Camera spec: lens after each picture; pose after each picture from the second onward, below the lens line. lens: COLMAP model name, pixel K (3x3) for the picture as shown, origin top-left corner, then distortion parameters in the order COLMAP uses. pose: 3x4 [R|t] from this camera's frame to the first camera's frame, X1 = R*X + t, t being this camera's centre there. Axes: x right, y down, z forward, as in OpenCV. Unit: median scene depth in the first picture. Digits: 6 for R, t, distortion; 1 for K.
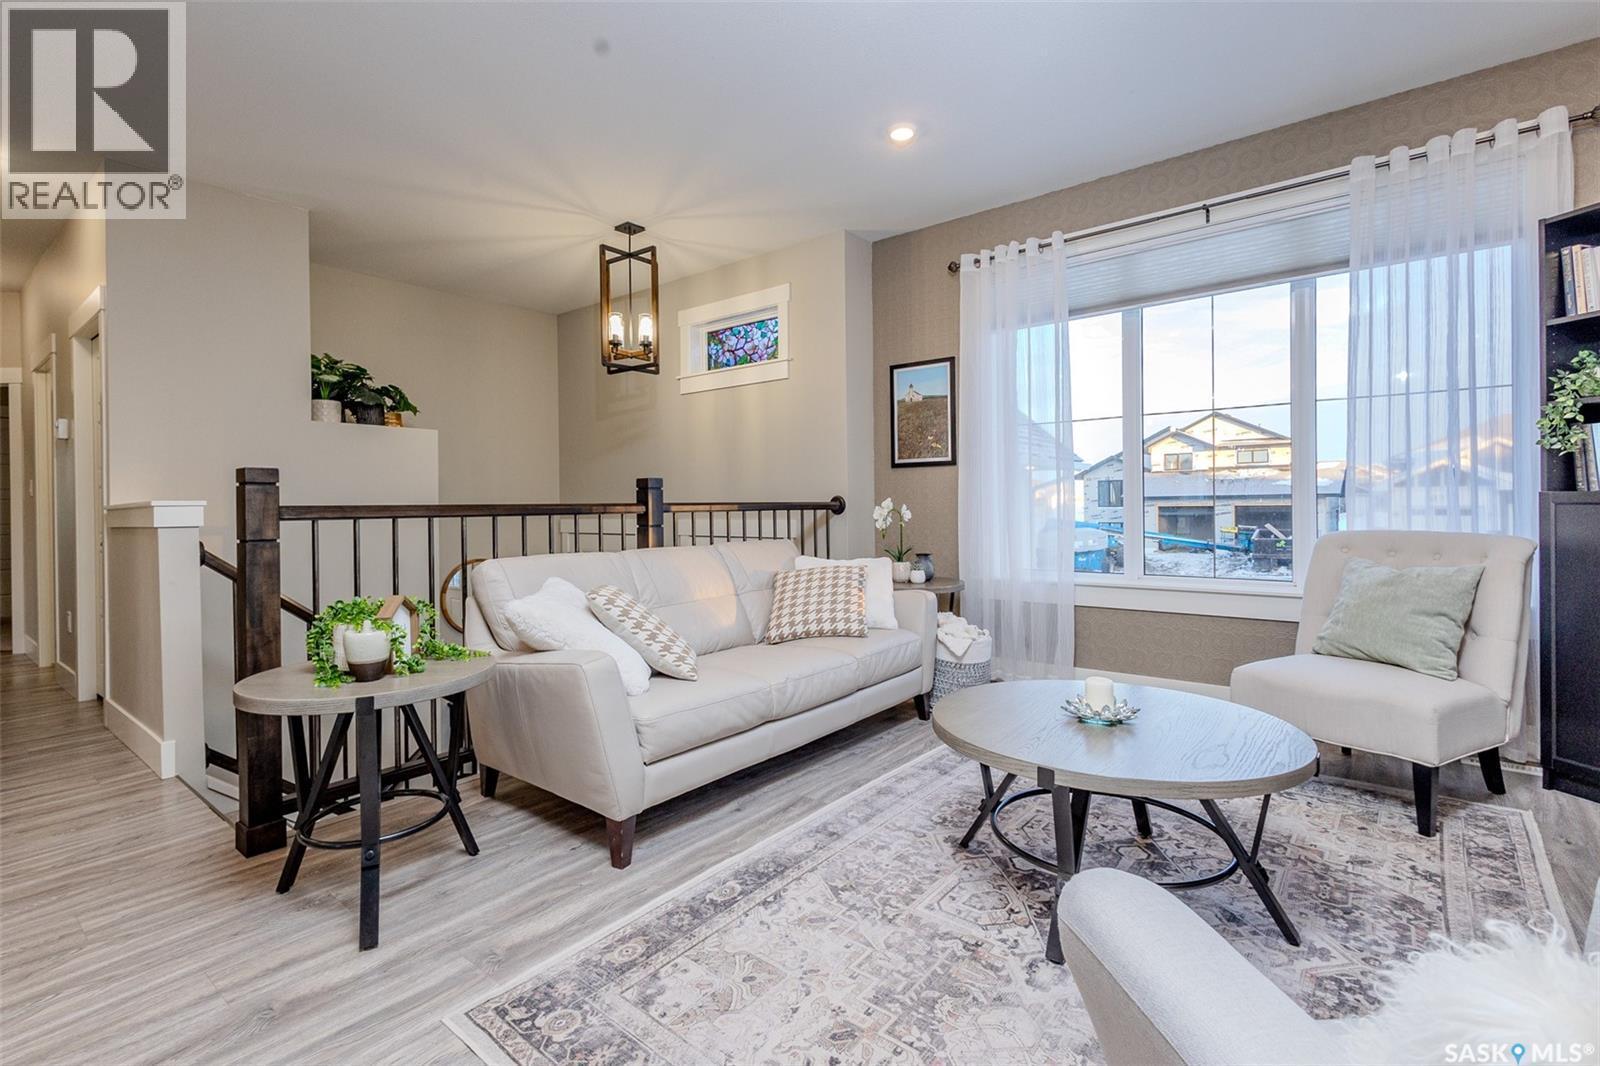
lens RADIAL K [[749.8, 0, 784.9], [0, 749.8, 515.0], [0, 0, 1]] dist [0.006492, -0.001059]
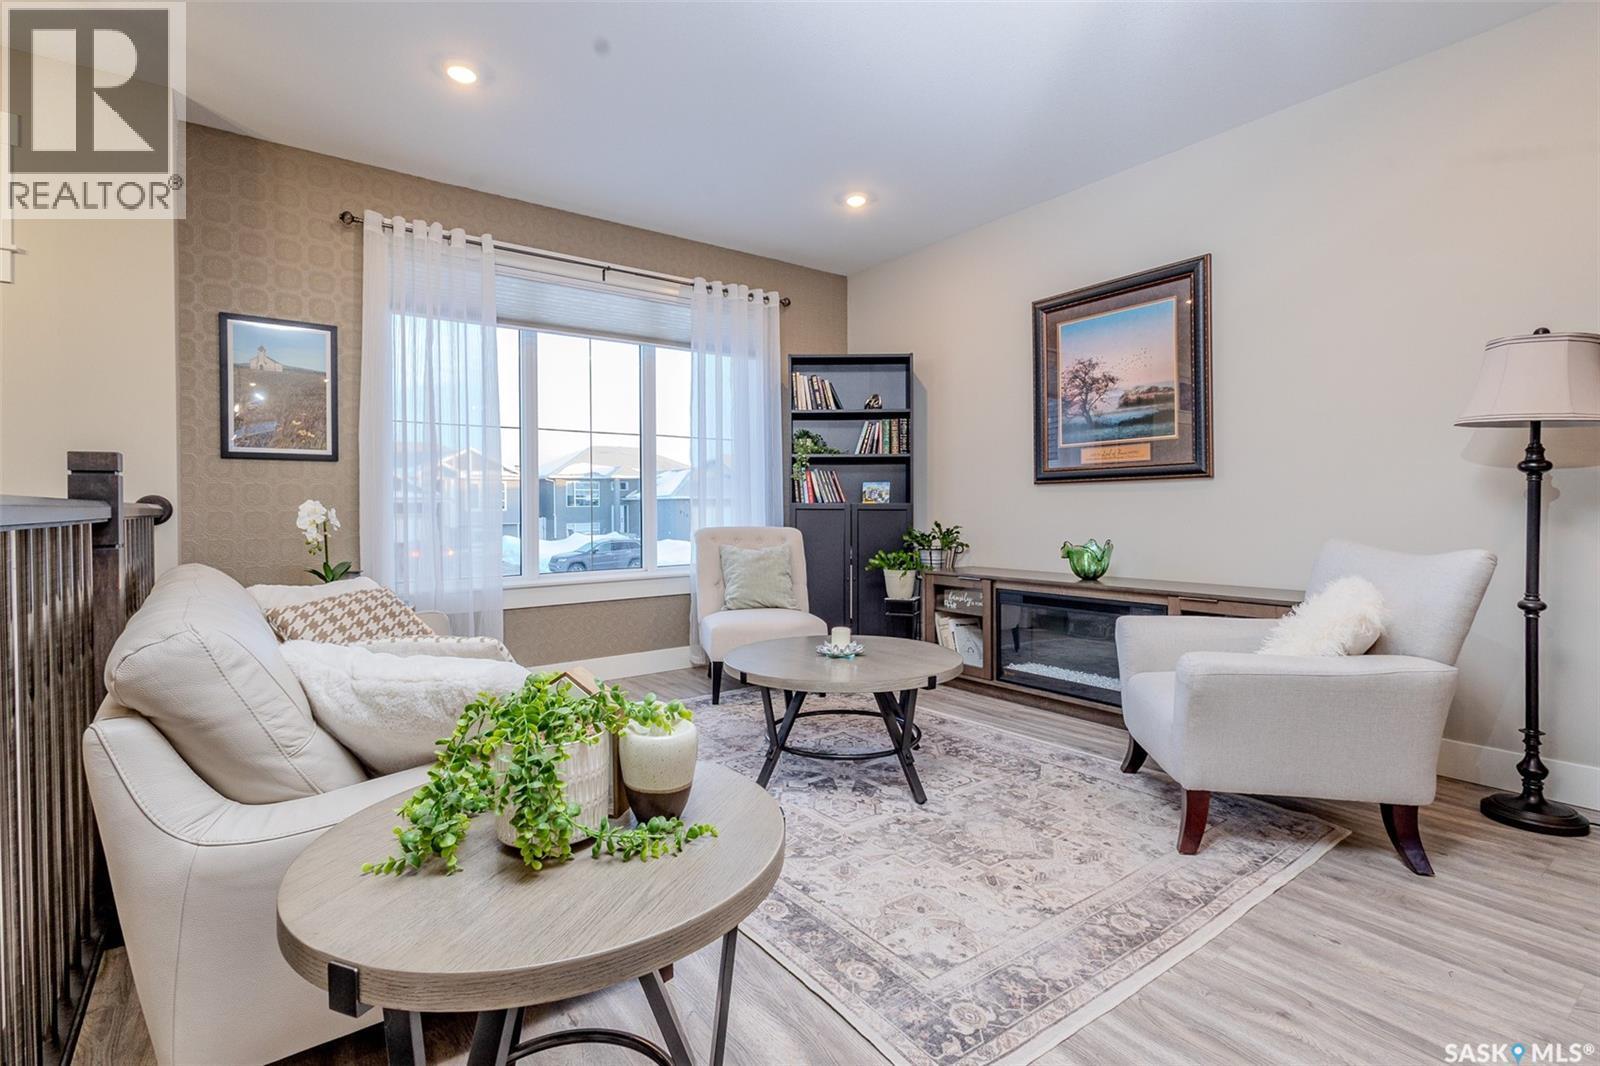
lens RADIAL K [[749.8, 0, 801.0], [0, 749.8, 517.6], [0, 0, 1]] dist [0.006492, -0.001059]
pose [[0.231696, -0.005174, 0.972774, -0.594439], [0.015662, 0.999876, 0.001588, 0.001213], [-0.972662, 0.014868, 0.231749, 0.437495]]
